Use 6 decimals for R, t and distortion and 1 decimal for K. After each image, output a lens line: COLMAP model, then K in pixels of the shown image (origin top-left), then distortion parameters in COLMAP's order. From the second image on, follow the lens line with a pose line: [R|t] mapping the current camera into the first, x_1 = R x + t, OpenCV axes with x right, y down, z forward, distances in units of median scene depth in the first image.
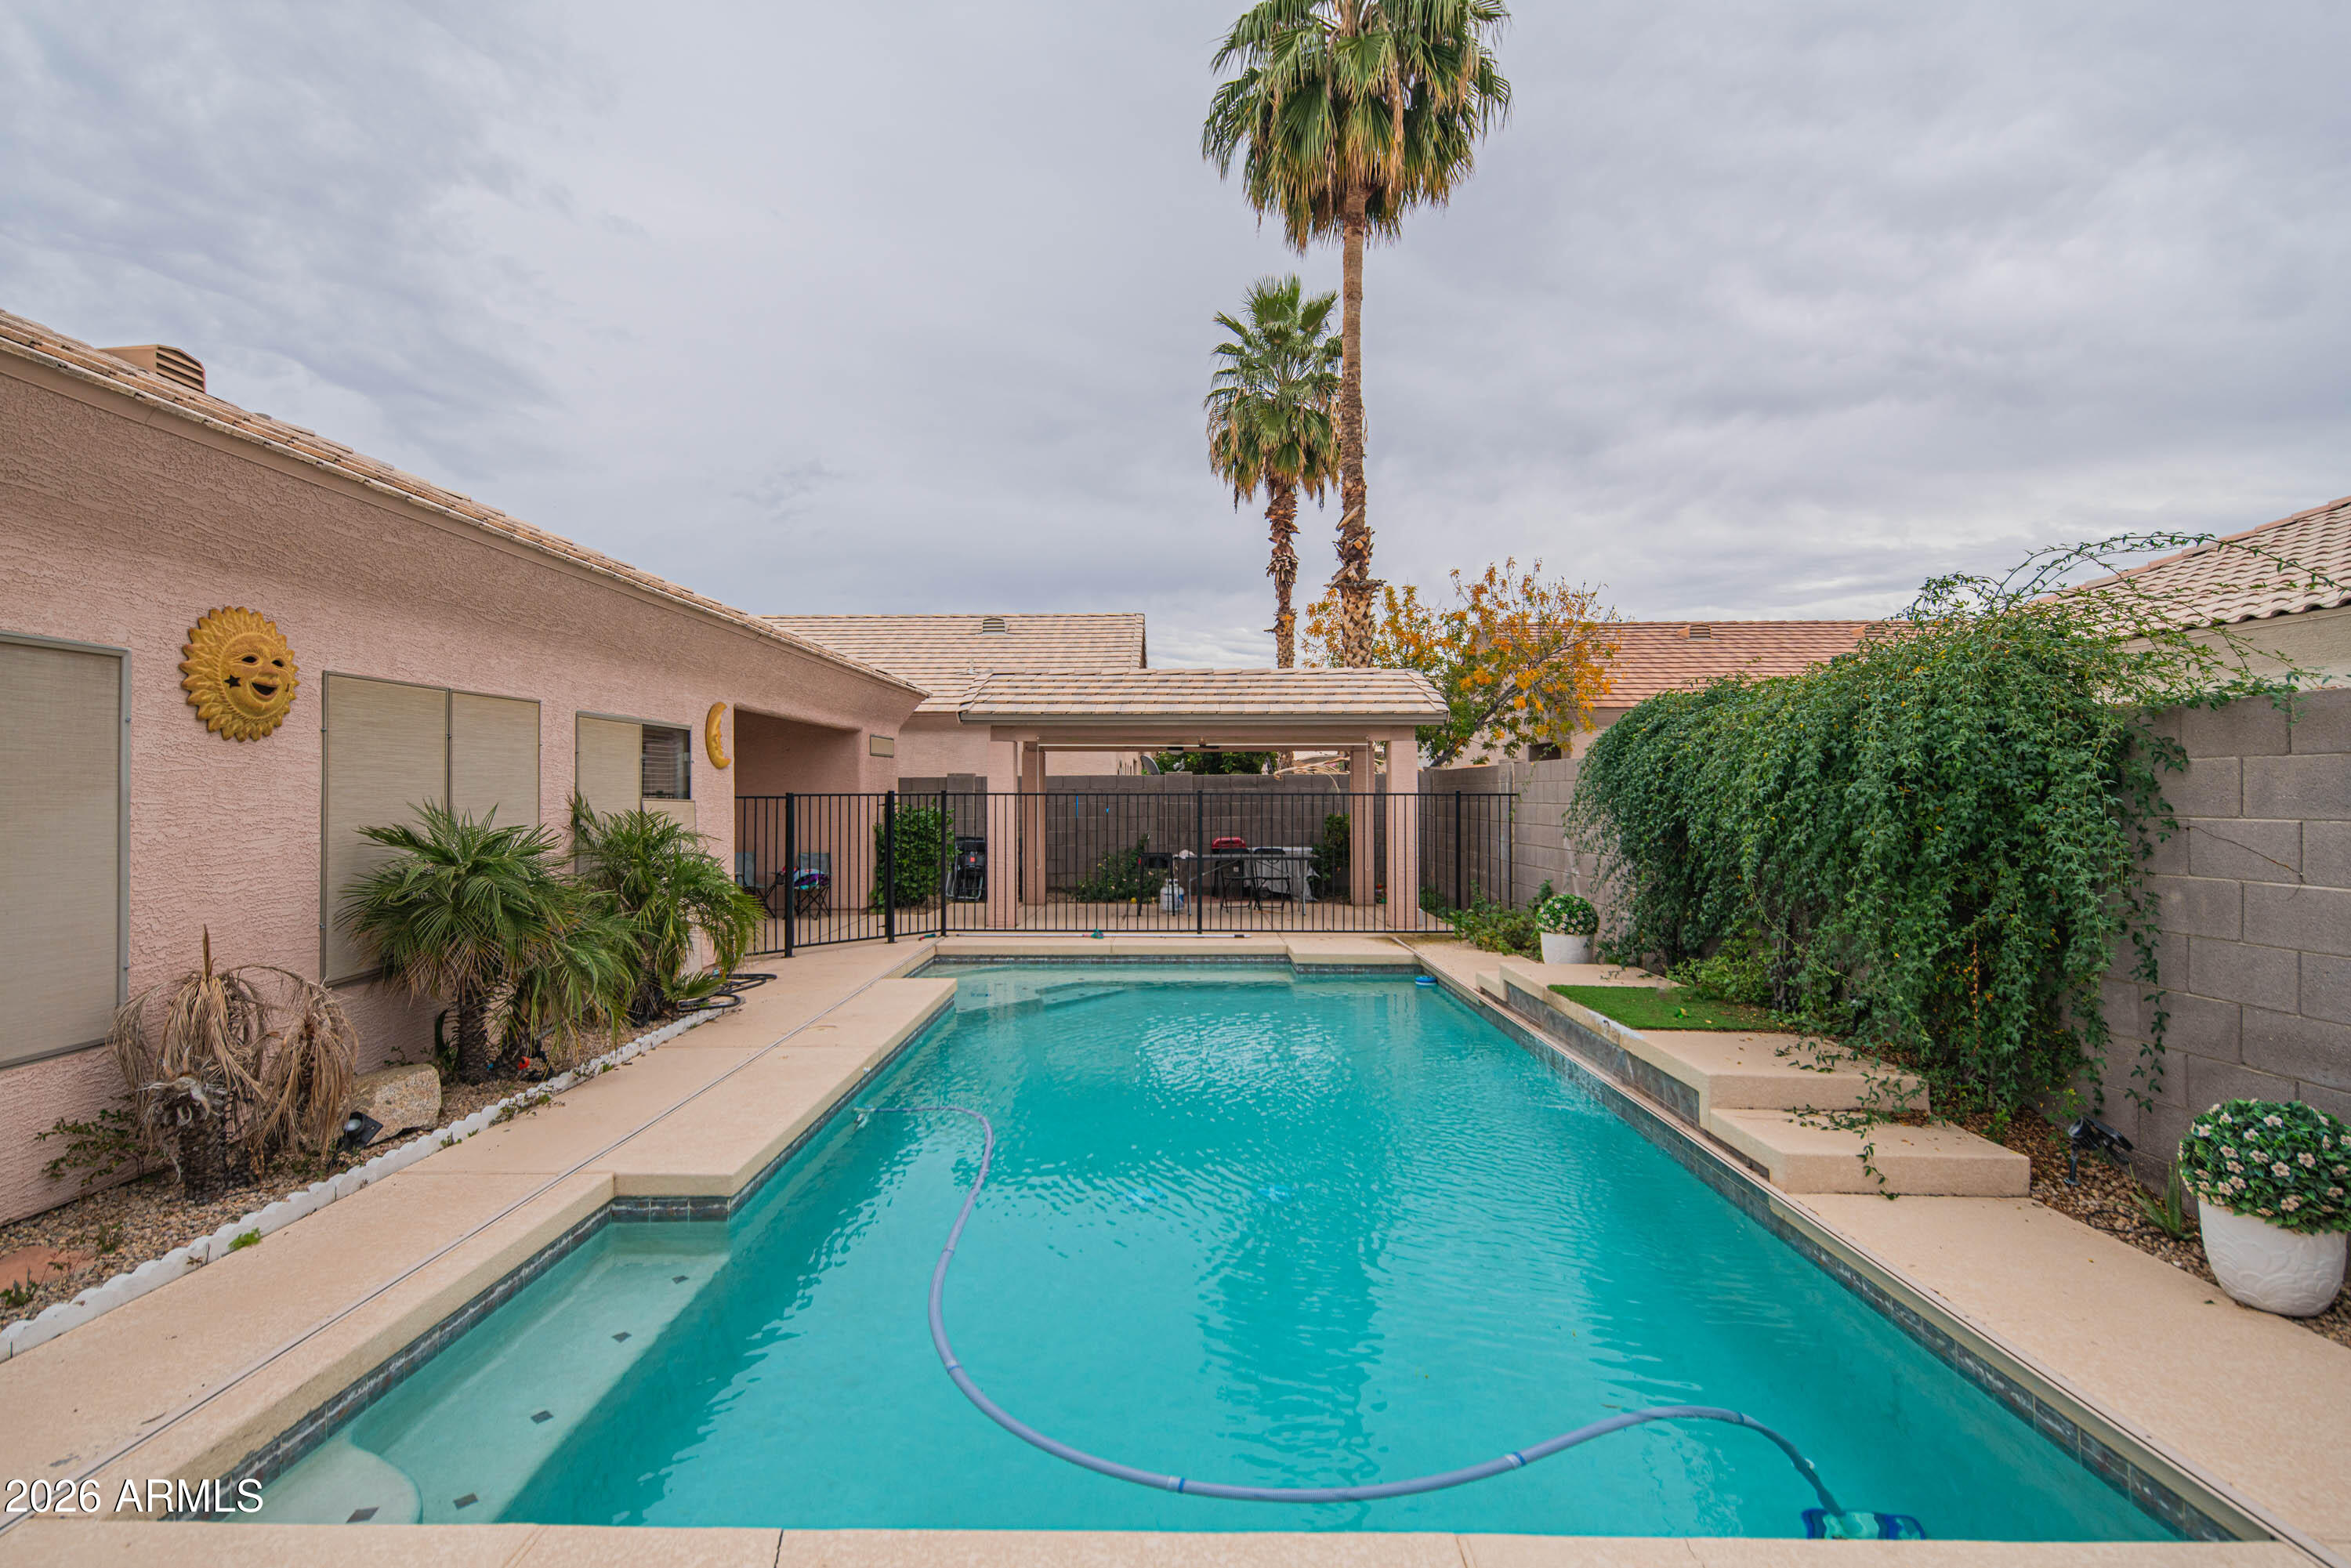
lens RADIAL K [[1143.5, 0, 1183.4], [0, 1143.5, 745.9], [0, 0, 1]] dist [0.030123, -0.017240]
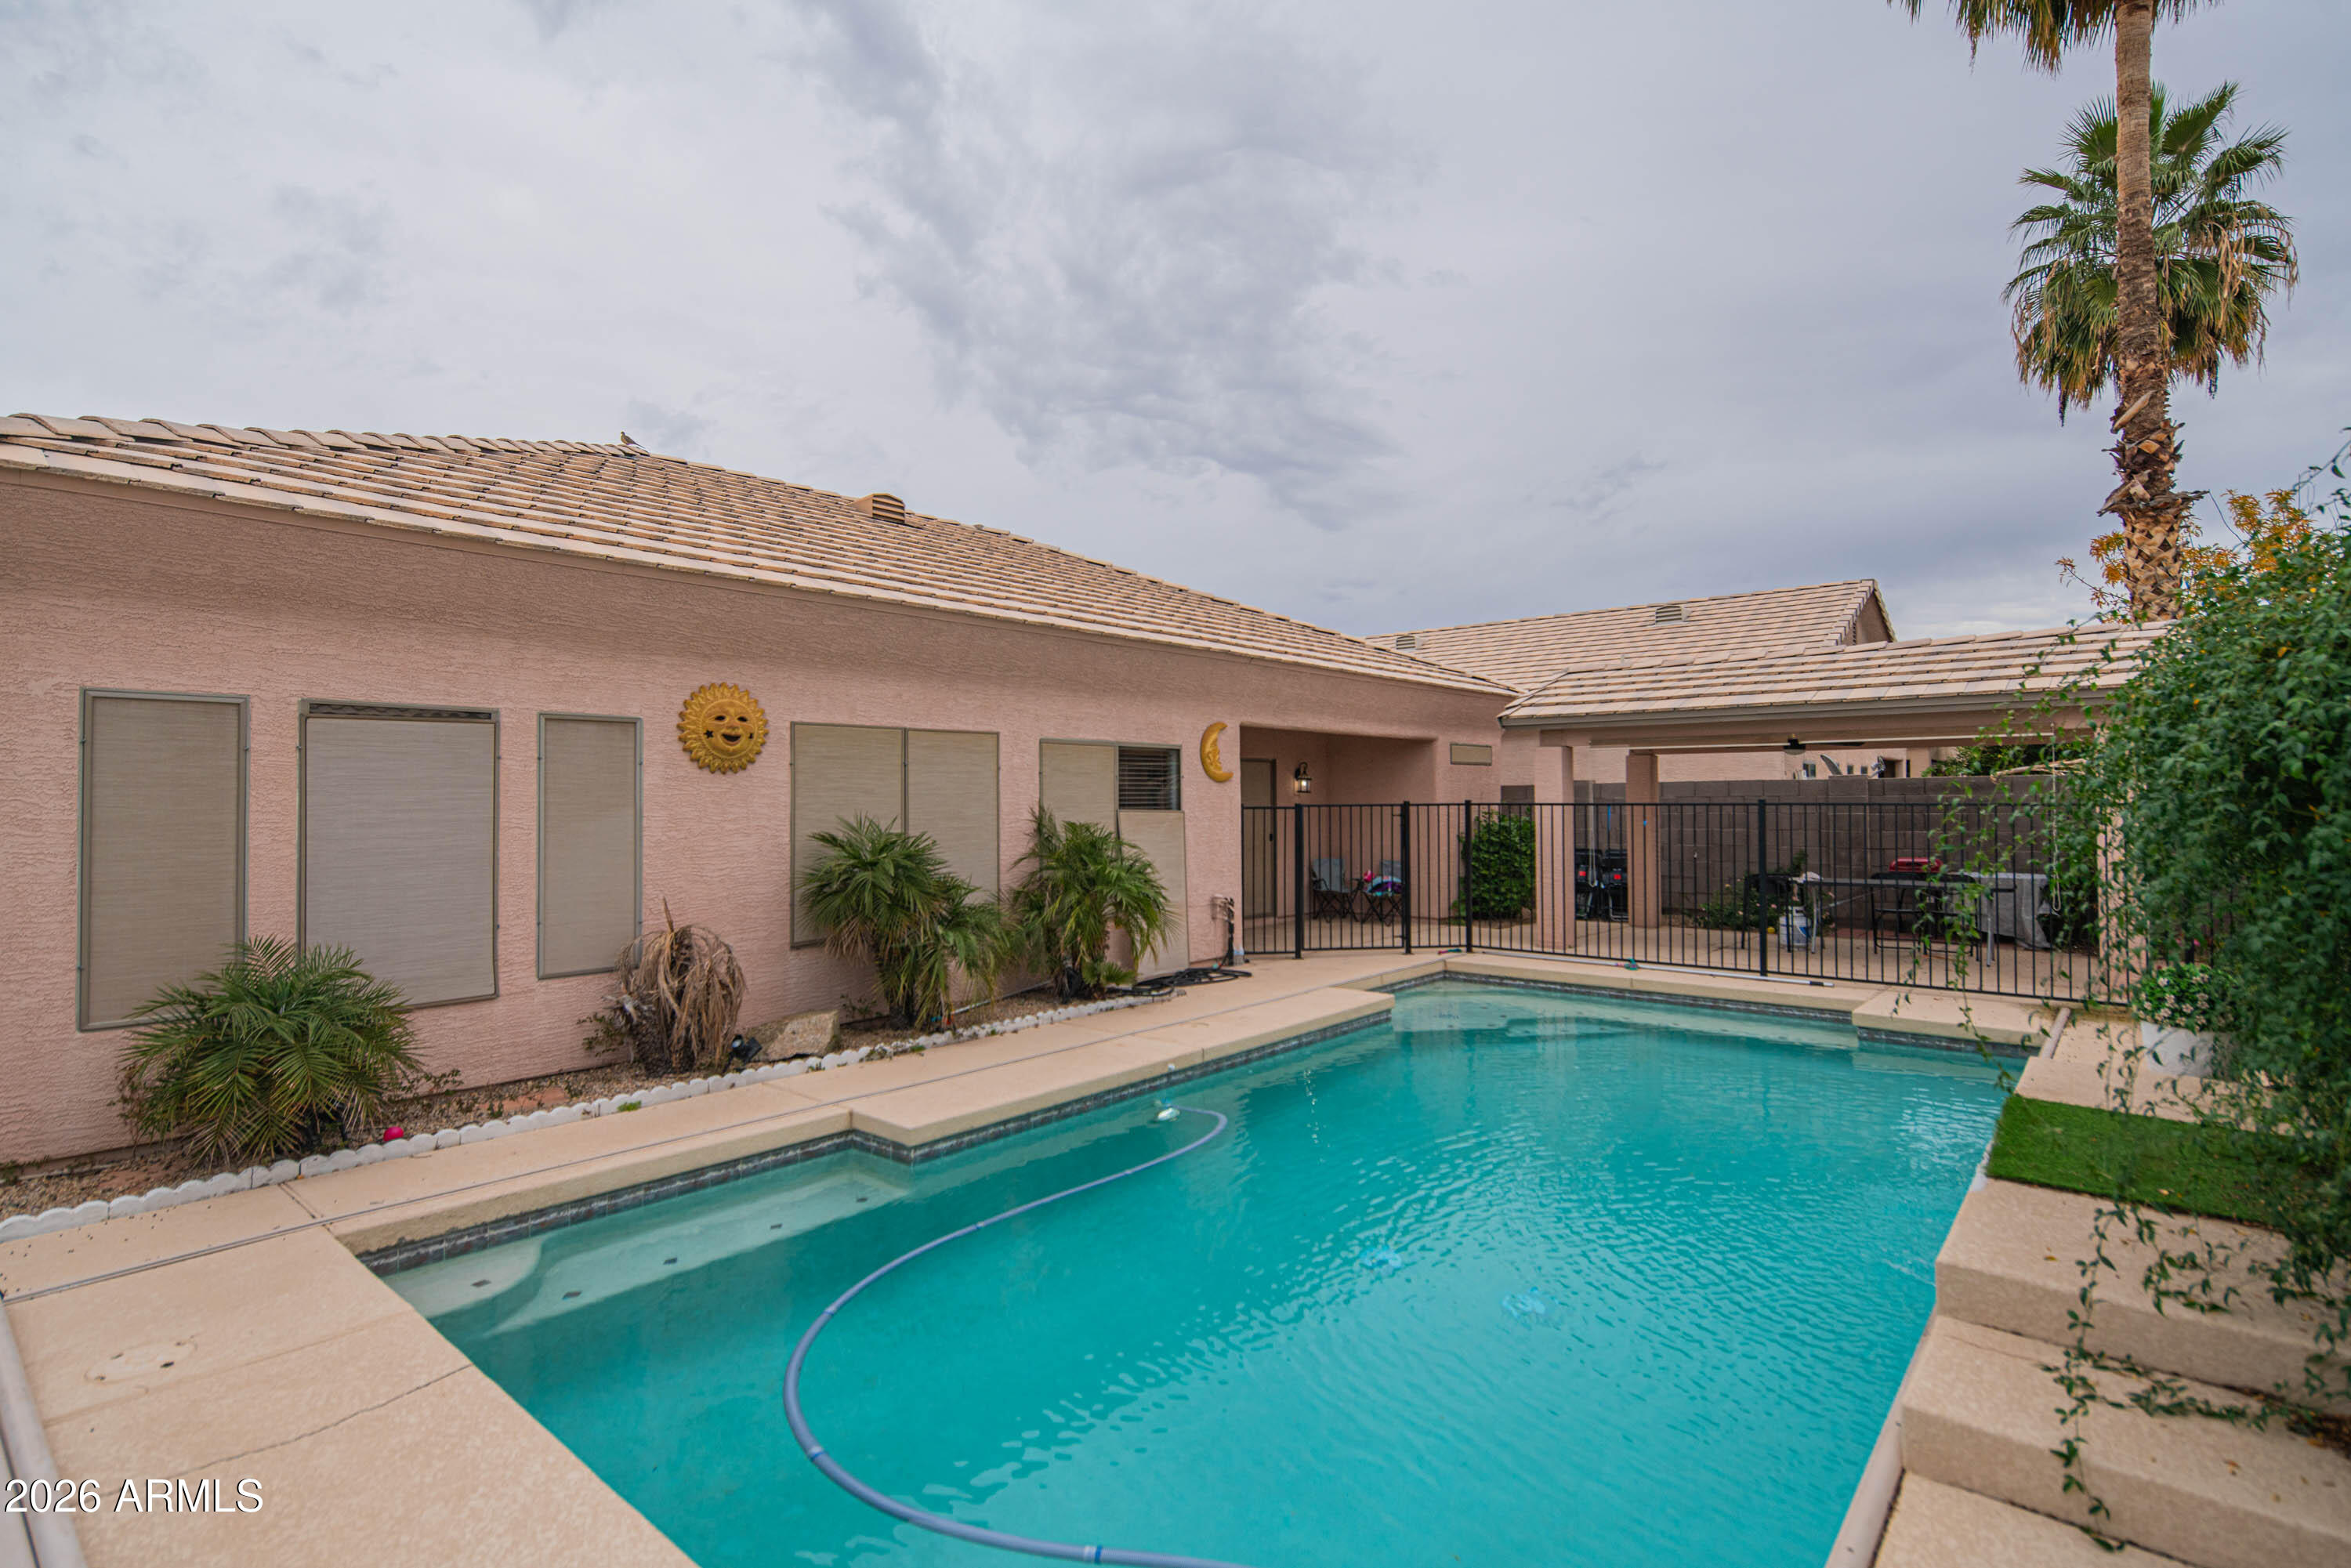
lens RADIAL K [[1151.0, 0, 1164.7], [0, 1151.0, 746.6], [0, 0, 1]] dist [0.001126, -0.002083]
pose [[0.756270, -0.033043, -0.653424, 0.220990], [0.030866, 0.999414, -0.014815, 0.000262], [0.653531, -0.008964, 0.756847, 0.099304]]
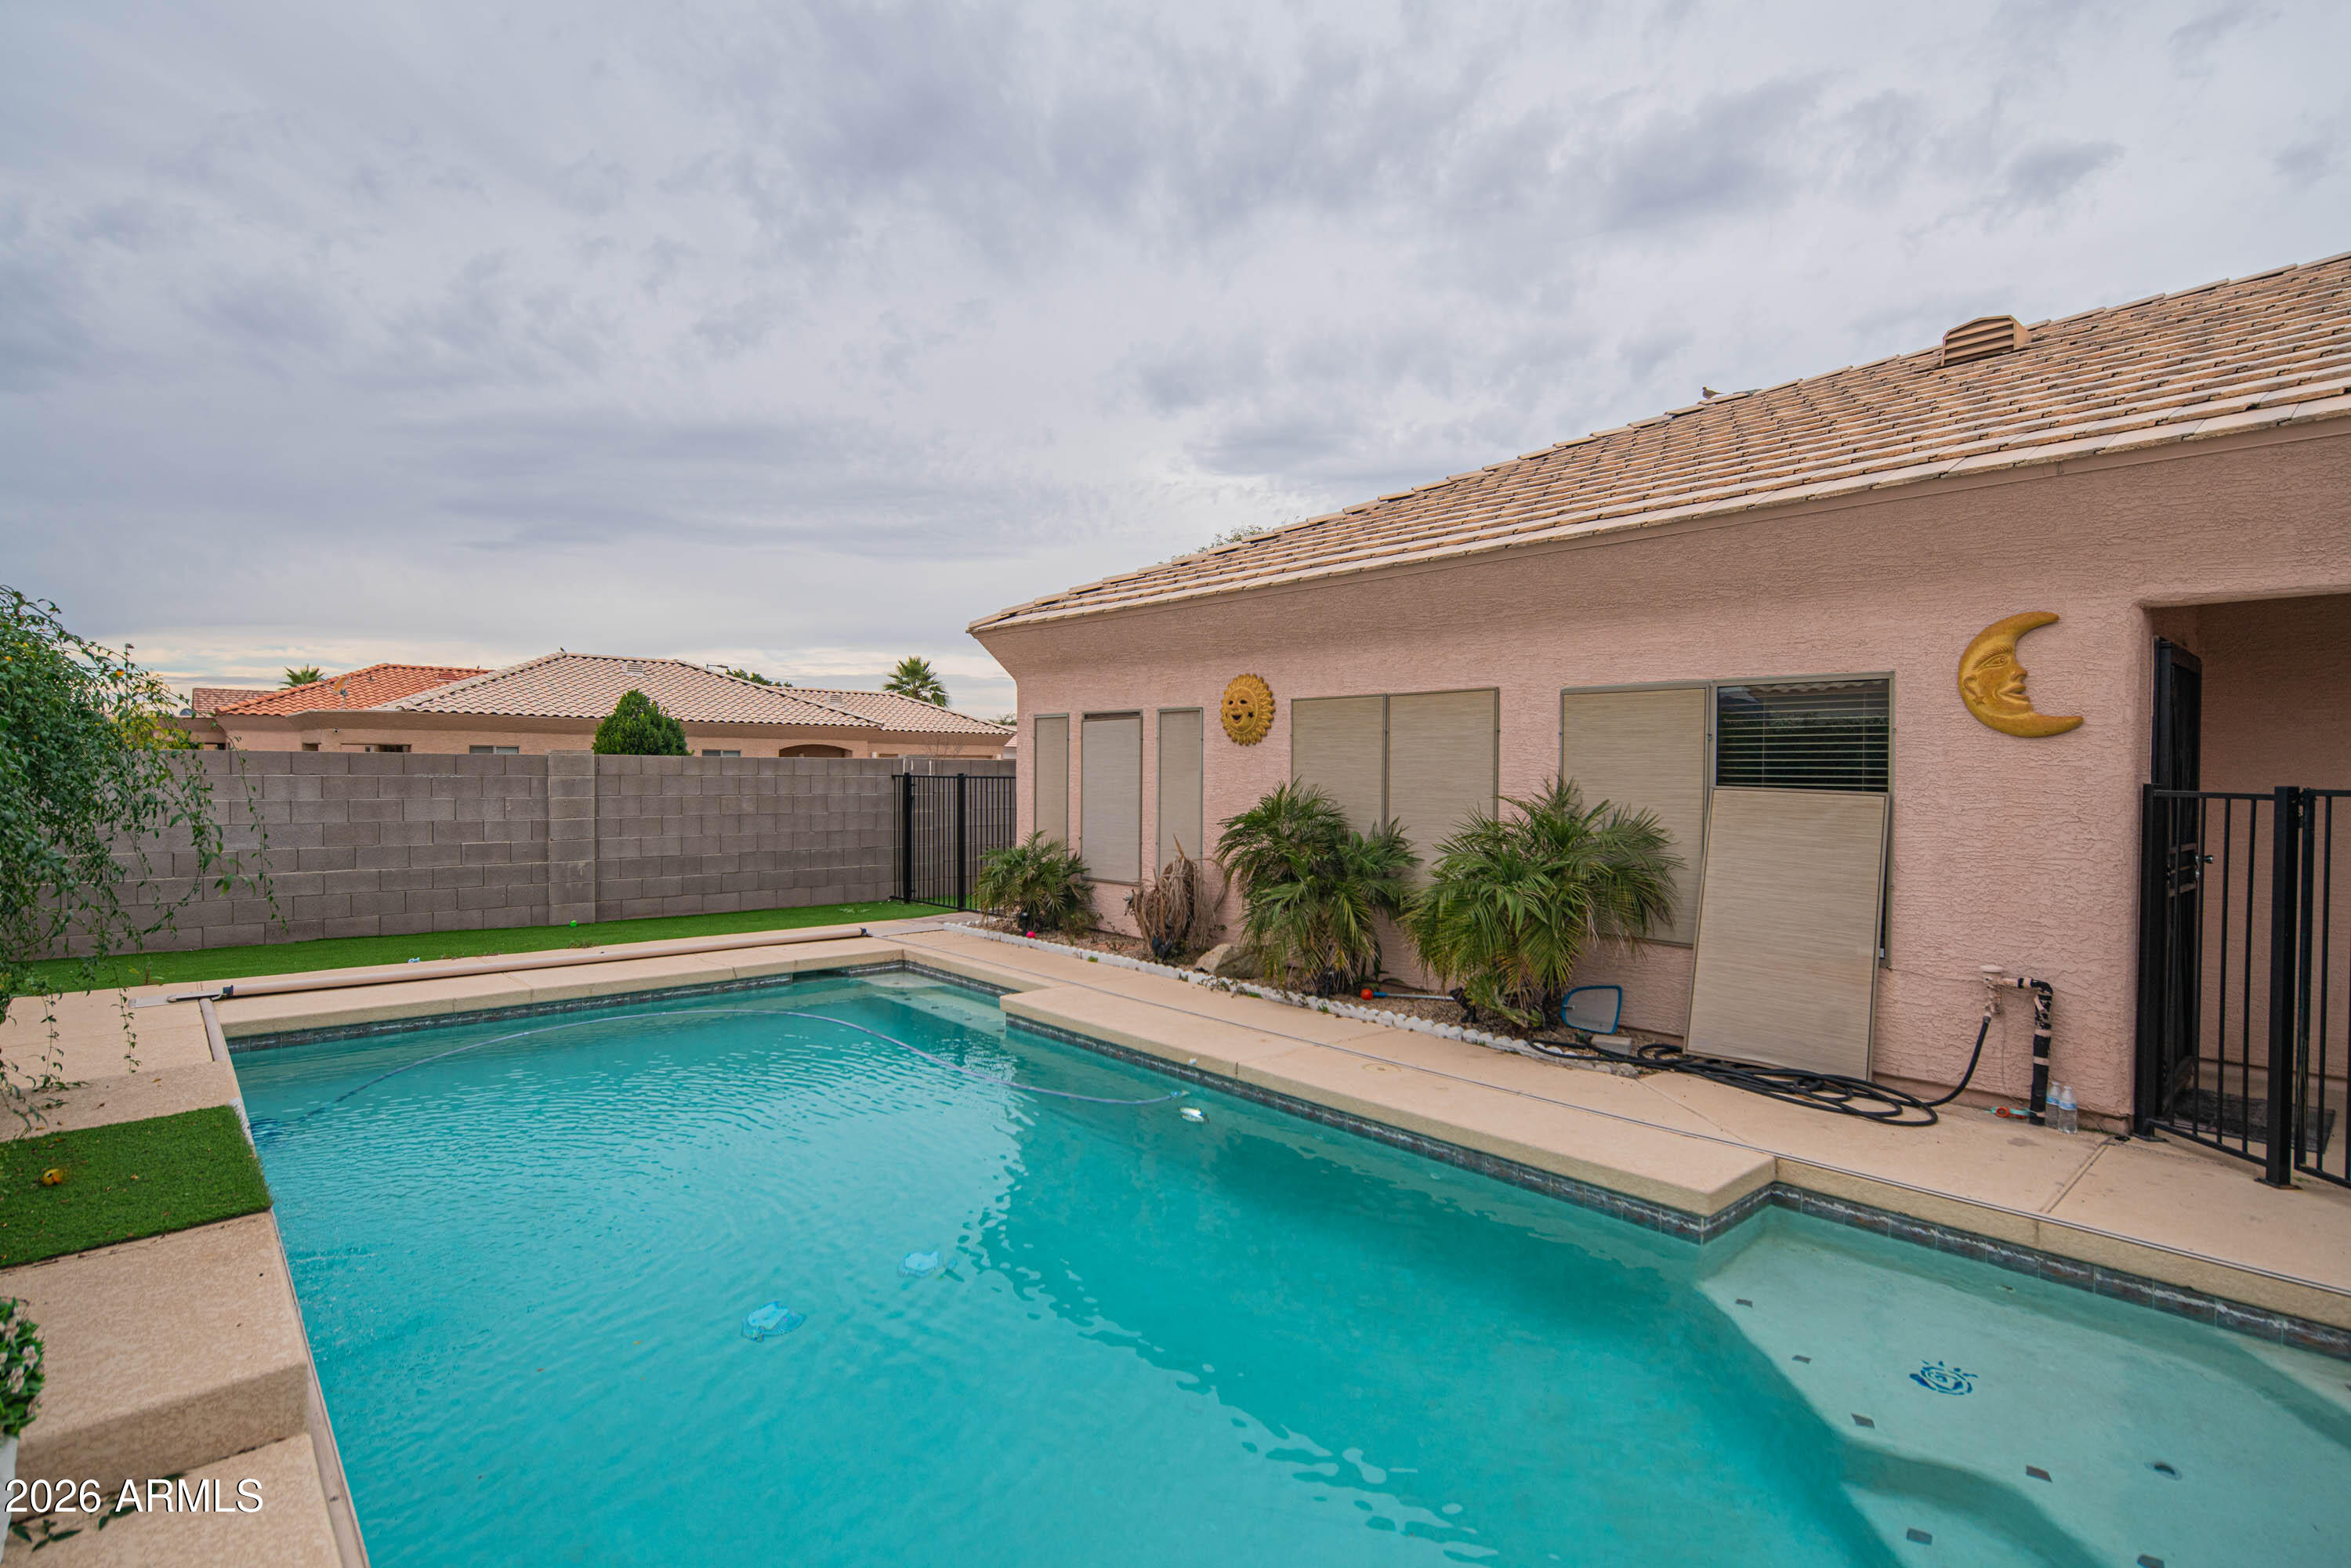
lens RADIAL K [[1143.1, 0, 1175.5], [0, 1143.1, 784.0], [0, 0, 1]] dist [0.023018, -0.000257]
pose [[-0.749188, 0.002041, -0.662354, 0.191287], [0.017642, 0.999702, -0.016875, 0.033907], [0.662122, -0.024328, -0.749001, 0.891812]]
